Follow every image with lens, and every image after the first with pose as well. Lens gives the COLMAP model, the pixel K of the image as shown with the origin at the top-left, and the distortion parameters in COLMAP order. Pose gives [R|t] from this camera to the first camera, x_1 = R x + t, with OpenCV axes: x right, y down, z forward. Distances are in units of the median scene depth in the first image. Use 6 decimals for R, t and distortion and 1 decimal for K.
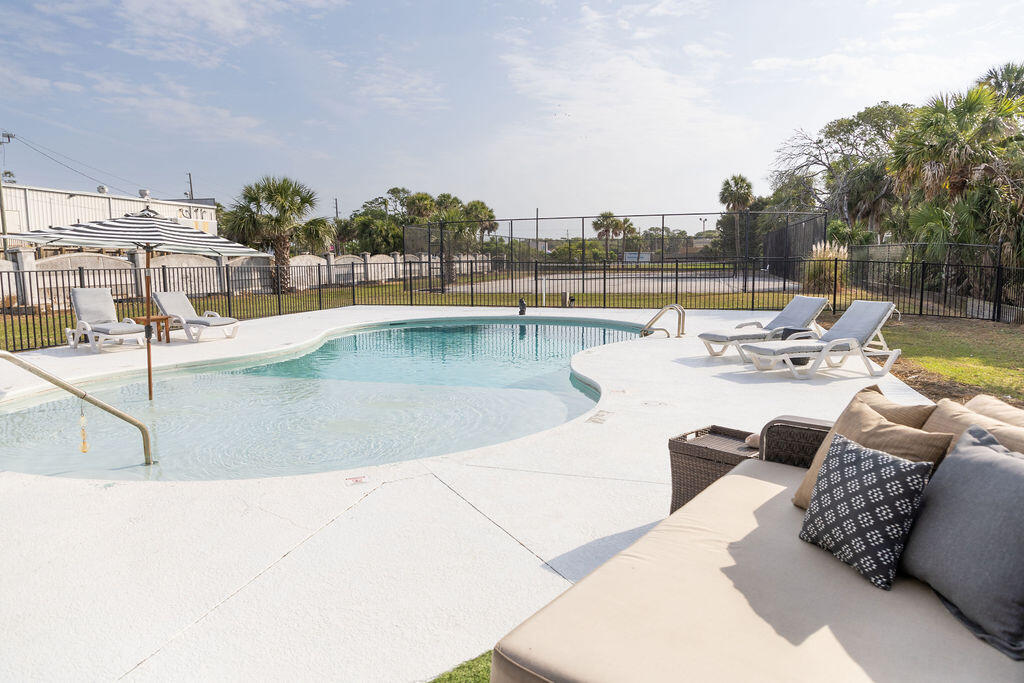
lens RADIAL K [[732.9, 0, 520.7], [0, 732.9, 347.9], [0, 0, 1]] dist [0.011753, -0.001230]
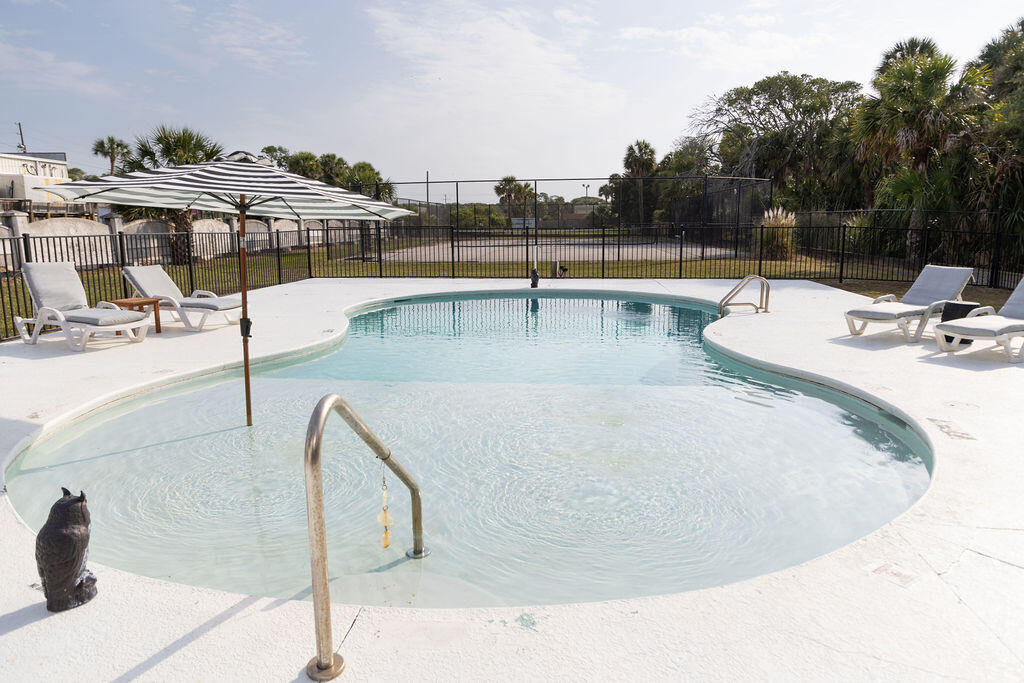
lens RADIAL K [[732.9, 0, 518.7], [0, 732.9, 339.4], [0, 0, 1]] dist [0.011753, -0.001230]
pose [[0.981533, -0.027686, 0.189276, -0.059604], [0.021212, 0.999122, 0.036142, -0.004607], [-0.190111, -0.031460, 0.981258, 0.040361]]
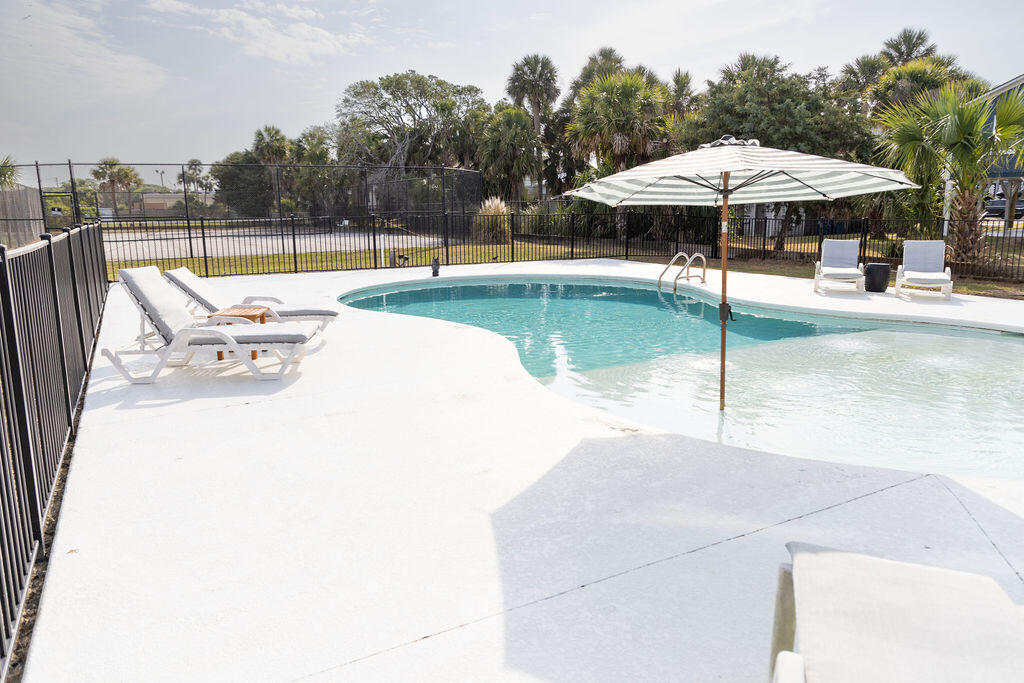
lens RADIAL K [[732.9, 0, 514.5], [0, 732.9, 339.0], [0, 0, 1]] dist [0.011753, -0.001230]
pose [[0.693580, -0.121593, 0.710044, -0.177017], [0.091129, 0.992543, 0.080954, -0.010287], [-0.714592, 0.008557, 0.699489, 0.104641]]
